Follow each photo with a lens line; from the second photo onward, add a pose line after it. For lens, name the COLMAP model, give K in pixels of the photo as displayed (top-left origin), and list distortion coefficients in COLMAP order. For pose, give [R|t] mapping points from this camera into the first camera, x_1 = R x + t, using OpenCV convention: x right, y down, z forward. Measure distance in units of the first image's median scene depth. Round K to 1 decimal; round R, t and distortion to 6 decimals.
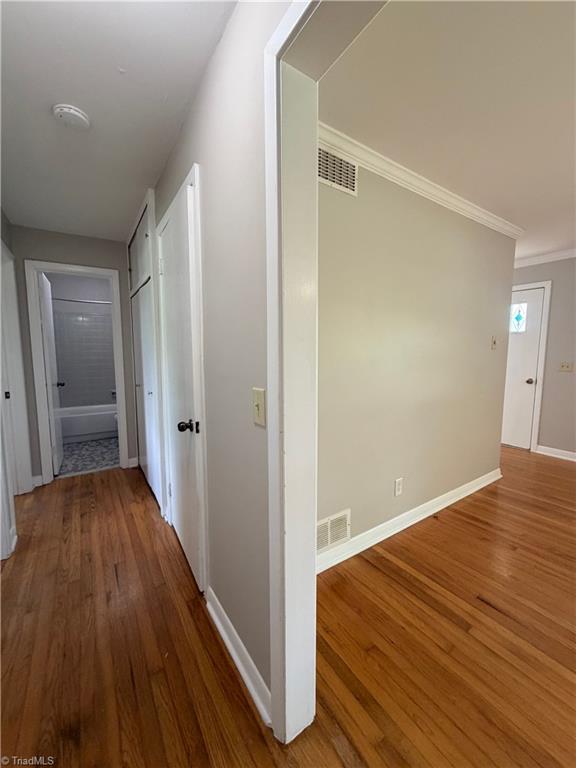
lens RADIAL K [[305.2, 0, 288.3], [0, 305.2, 381.2], [0, 0, 1]] dist [0.000087, 0.000175]
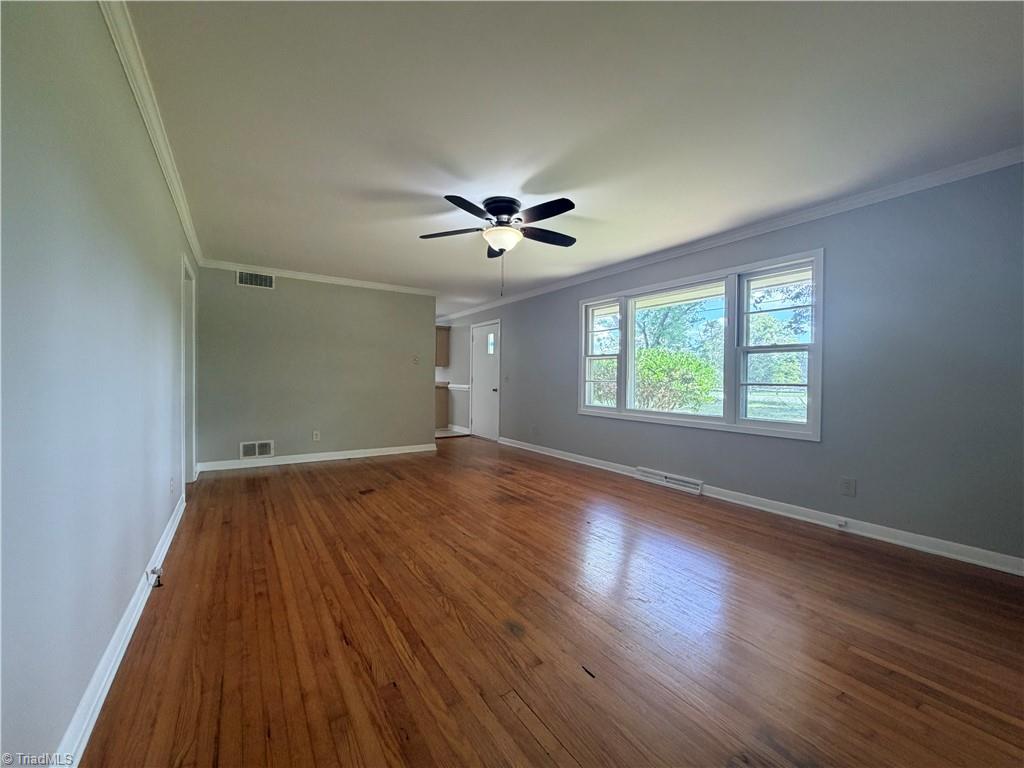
lens RADIAL K [[406.9, 0, 508.0], [0, 406.9, 384.8], [0, 0, 1]] dist [0.000087, 0.000175]
pose [[0.999883, 0.011757, -0.009813, 0.937876], [-0.012552, 0.996271, -0.085362, 0.143710], [0.008773, 0.085475, 0.996302, -0.883734]]
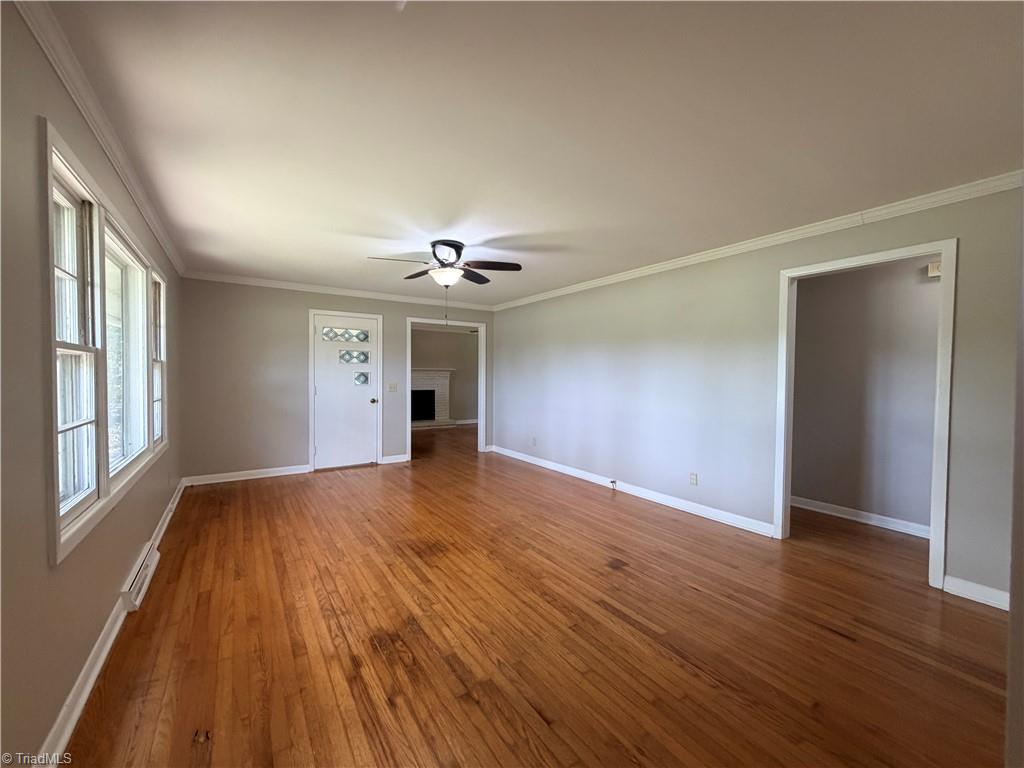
lens RADIAL K [[406.9, 0, 508.0], [0, 406.9, 384.8], [0, 0, 1]] dist [0.000087, 0.000175]
pose [[-0.999968, -0.006302, 0.004892, 0.758977], [-0.005660, 0.992569, 0.121554, -0.095456], [-0.005622, 0.121522, -0.992573, 0.964091]]
